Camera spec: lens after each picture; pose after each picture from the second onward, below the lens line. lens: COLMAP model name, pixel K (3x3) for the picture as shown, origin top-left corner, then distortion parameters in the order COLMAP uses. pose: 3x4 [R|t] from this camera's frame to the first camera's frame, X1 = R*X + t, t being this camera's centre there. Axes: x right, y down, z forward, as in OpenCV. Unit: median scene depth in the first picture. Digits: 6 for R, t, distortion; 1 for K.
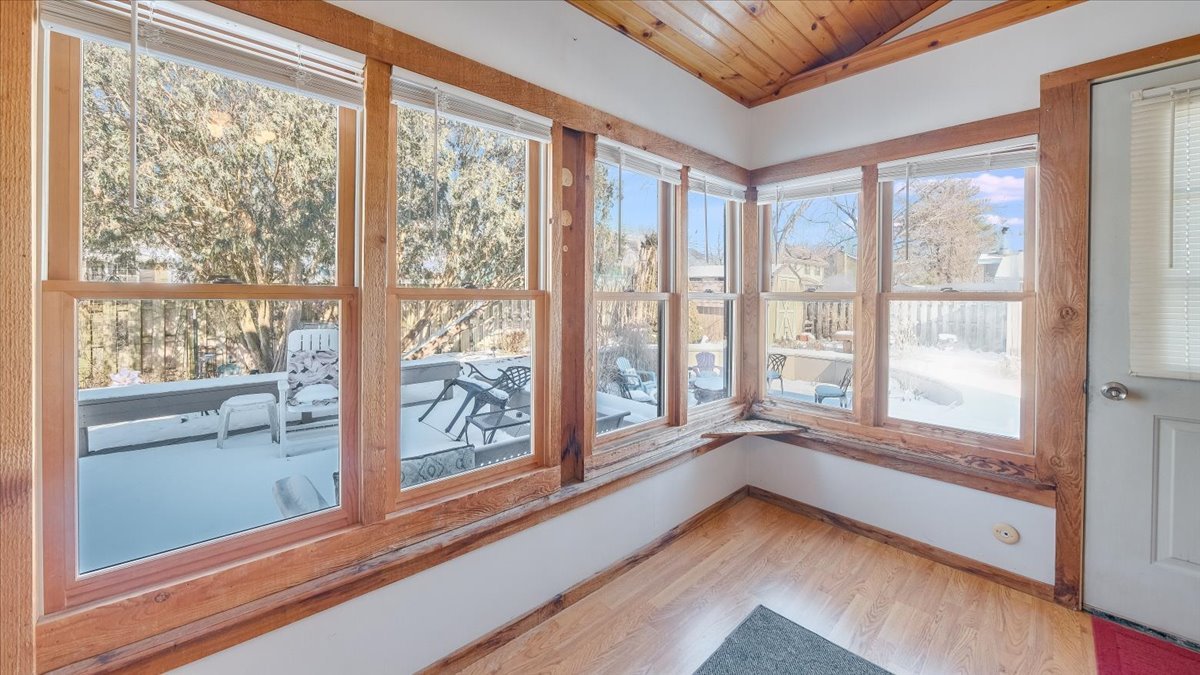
lens RADIAL K [[444.6, 0, 596.3], [0, 444.6, 302.8], [0, 0, 1]] dist [-0.016244, 0.000362]
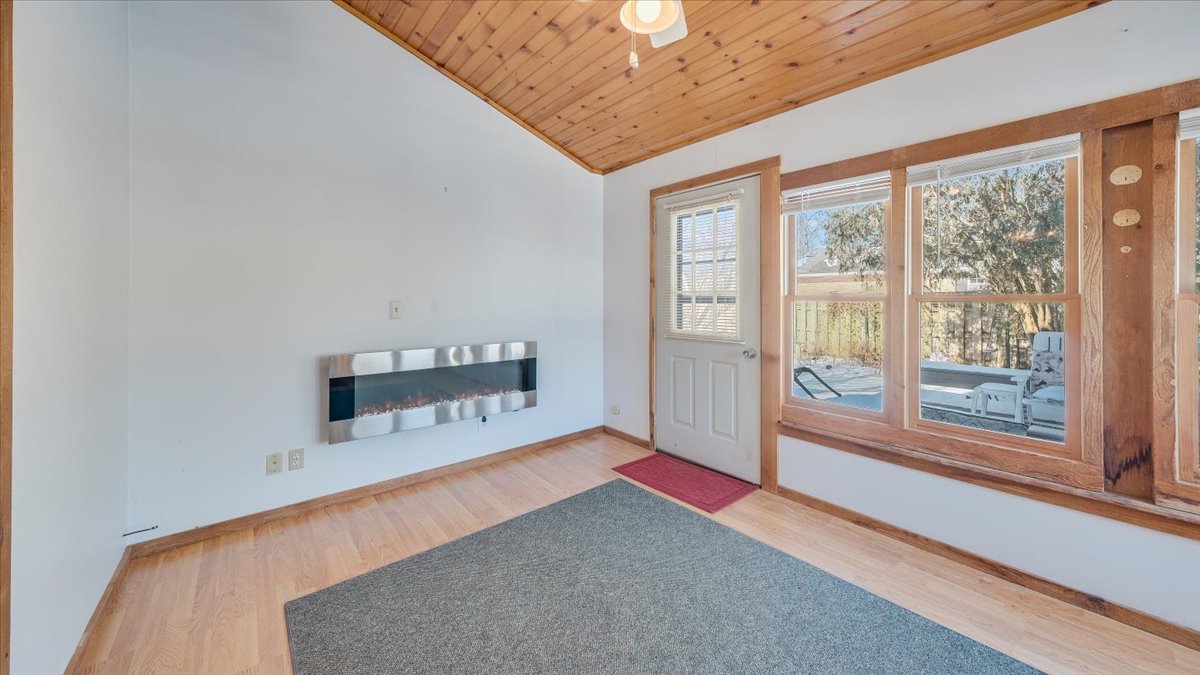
lens RADIAL K [[418.8, 0, 598.6], [0, 418.8, 299.7], [0, 0, 1]] dist [-0.000250, 0.000061]
pose [[-0.037204, -0.008425, -0.999272, 0.695444], [-0.010237, 0.999915, -0.008049, 0.005287], [0.999255, 0.009930, -0.037287, -0.081489]]
